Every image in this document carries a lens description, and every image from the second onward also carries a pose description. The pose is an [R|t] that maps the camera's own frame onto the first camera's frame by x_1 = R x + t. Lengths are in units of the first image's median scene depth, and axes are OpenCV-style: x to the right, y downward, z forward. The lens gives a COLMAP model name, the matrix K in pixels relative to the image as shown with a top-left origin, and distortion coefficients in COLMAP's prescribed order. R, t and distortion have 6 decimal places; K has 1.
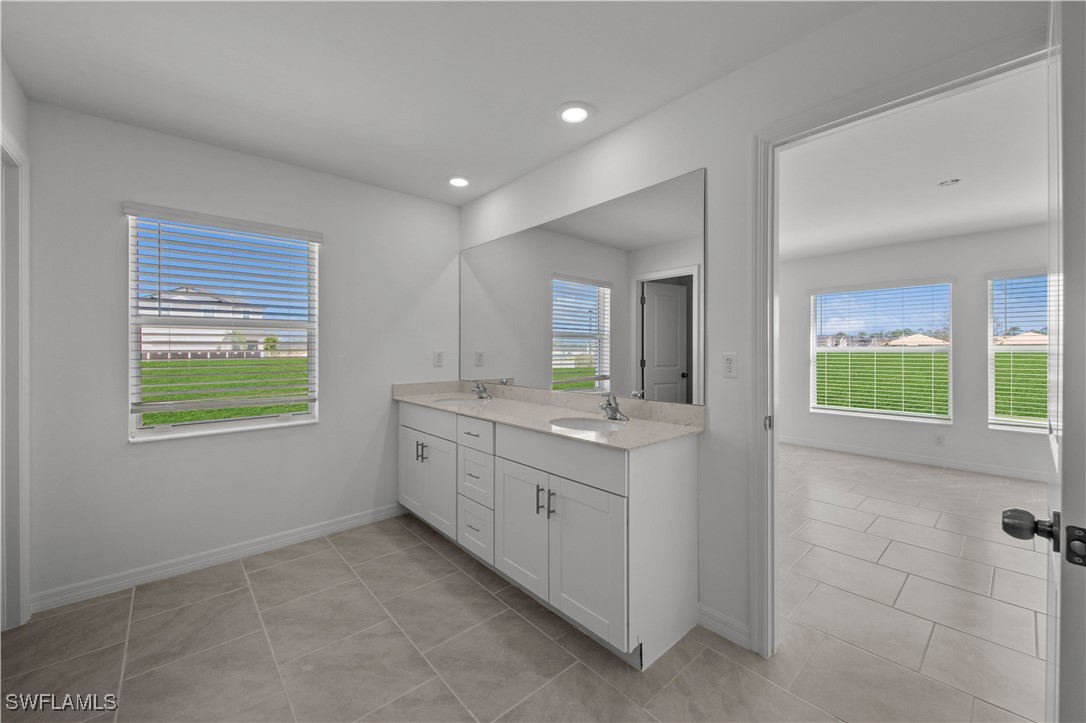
lens RADIAL K [[423.9, 0, 536.2], [0, 423.9, 342.0], [0, 0, 1]] dist [0.004396, -0.003402]
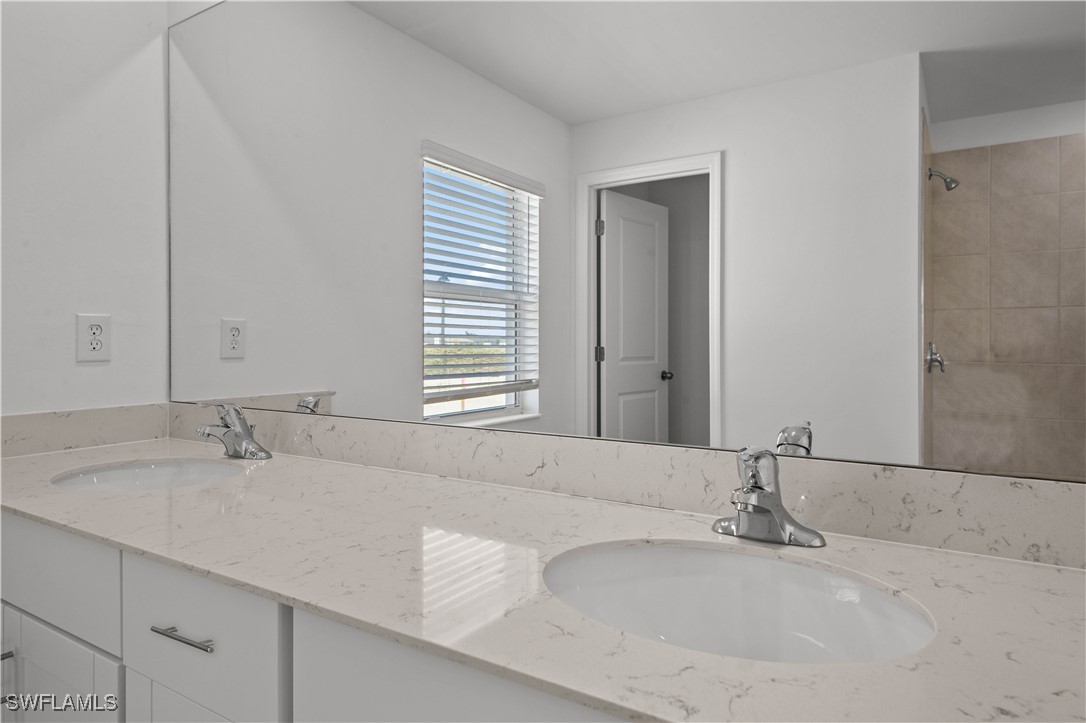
lens RADIAL K [[645.6, 0, 545.7], [0, 645.6, 350.2], [0, 0, 1]] dist [-0.004125, 0.000568]
pose [[0.955344, -0.005925, 0.295436, -0.032760], [-0.003667, 0.999484, 0.031903, 0.022965], [-0.295473, -0.031562, 0.954830, 0.309844]]
